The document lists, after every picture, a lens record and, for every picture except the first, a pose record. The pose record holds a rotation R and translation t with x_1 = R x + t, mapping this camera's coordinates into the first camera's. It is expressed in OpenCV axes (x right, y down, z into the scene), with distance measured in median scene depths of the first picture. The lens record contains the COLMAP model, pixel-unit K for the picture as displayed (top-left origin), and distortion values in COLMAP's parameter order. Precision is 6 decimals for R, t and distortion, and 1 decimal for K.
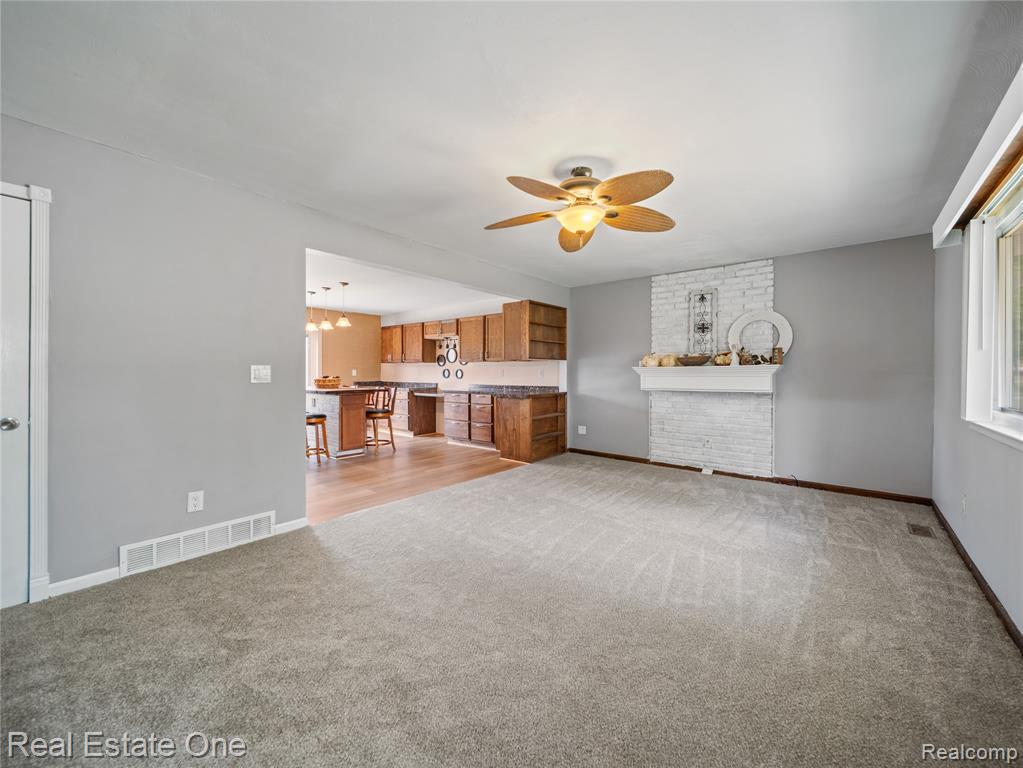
lens RADIAL K [[408.5, 0, 514.9], [0, 408.5, 372.1], [0, 0, 1]] dist [-0.000786, -0.000065]
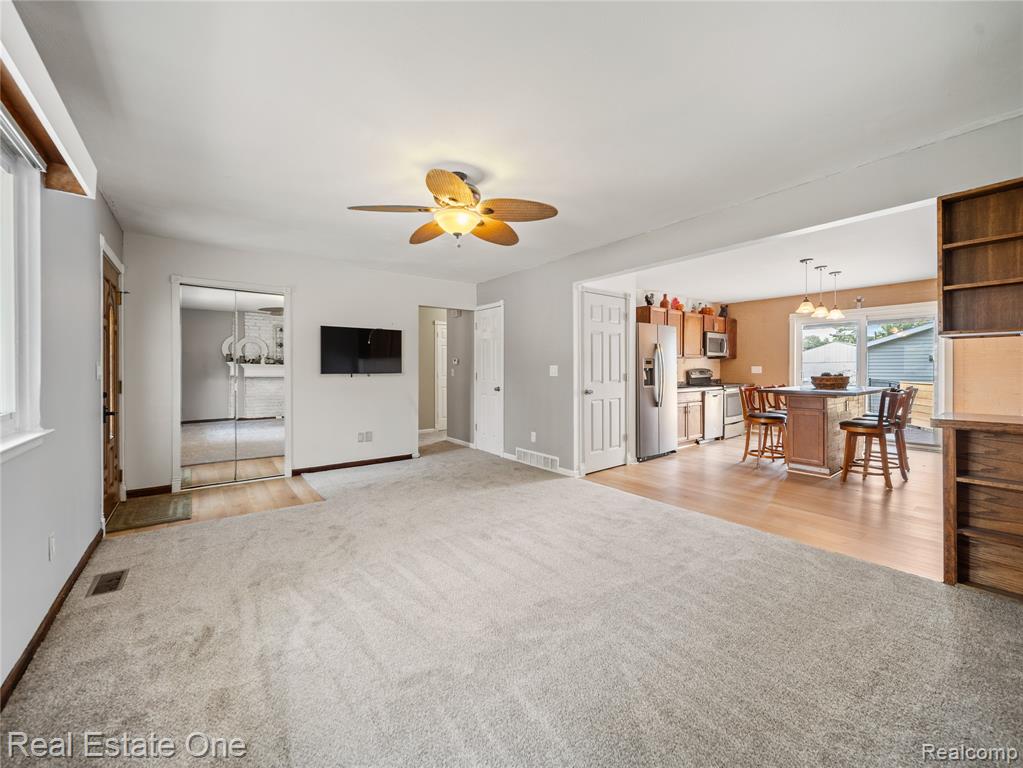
lens RADIAL K [[408.5, 0, 514.9], [0, 408.5, 372.1], [0, 0, 1]] dist [-0.000786, -0.000065]
pose [[-0.211116, 0.002403, -0.977458, 0.402419], [0.002950, 0.999994, 0.001821, 0.003249], [0.977457, -0.002499, -0.211121, 0.480644]]
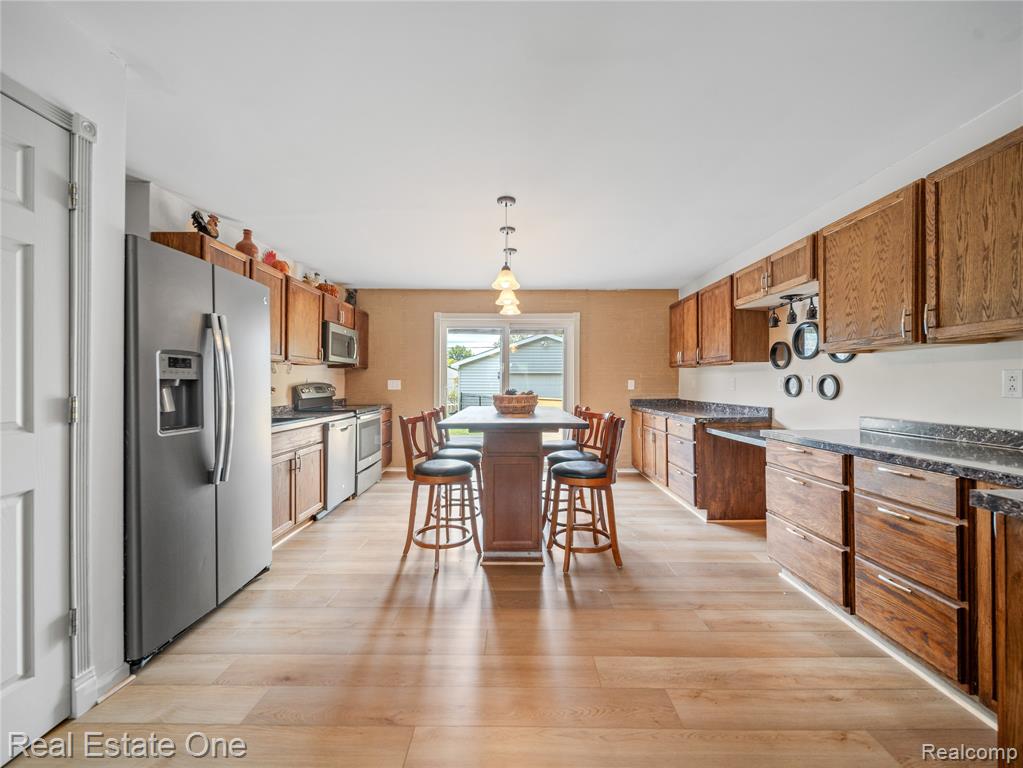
lens RADIAL K [[401.4, 0, 511.5], [0, 401.4, 384.0], [0, 0, 1]] dist [-0.007059, -0.000211]
pose [[0.631916, -0.004844, -0.775022, -0.036849], [0.002548, 0.999988, -0.004173, 0.002928], [0.775033, 0.000662, 0.631921, 0.563082]]
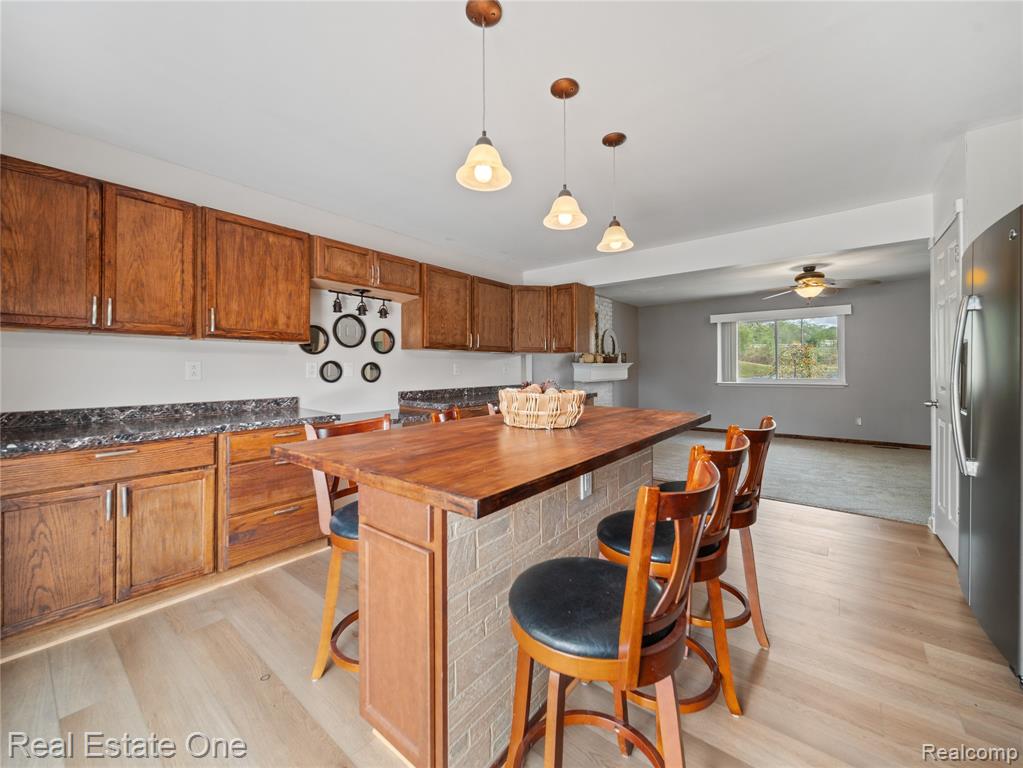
lens RADIAL K [[408.5, 0, 514.9], [0, 408.5, 372.1], [0, 0, 1]] dist [-0.000786, -0.000065]
pose [[-0.014219, 0.002697, 0.999895, -0.641747], [0.024634, 0.999694, -0.002346, 0.010549], [-0.999595, 0.024598, -0.014281, 0.880770]]
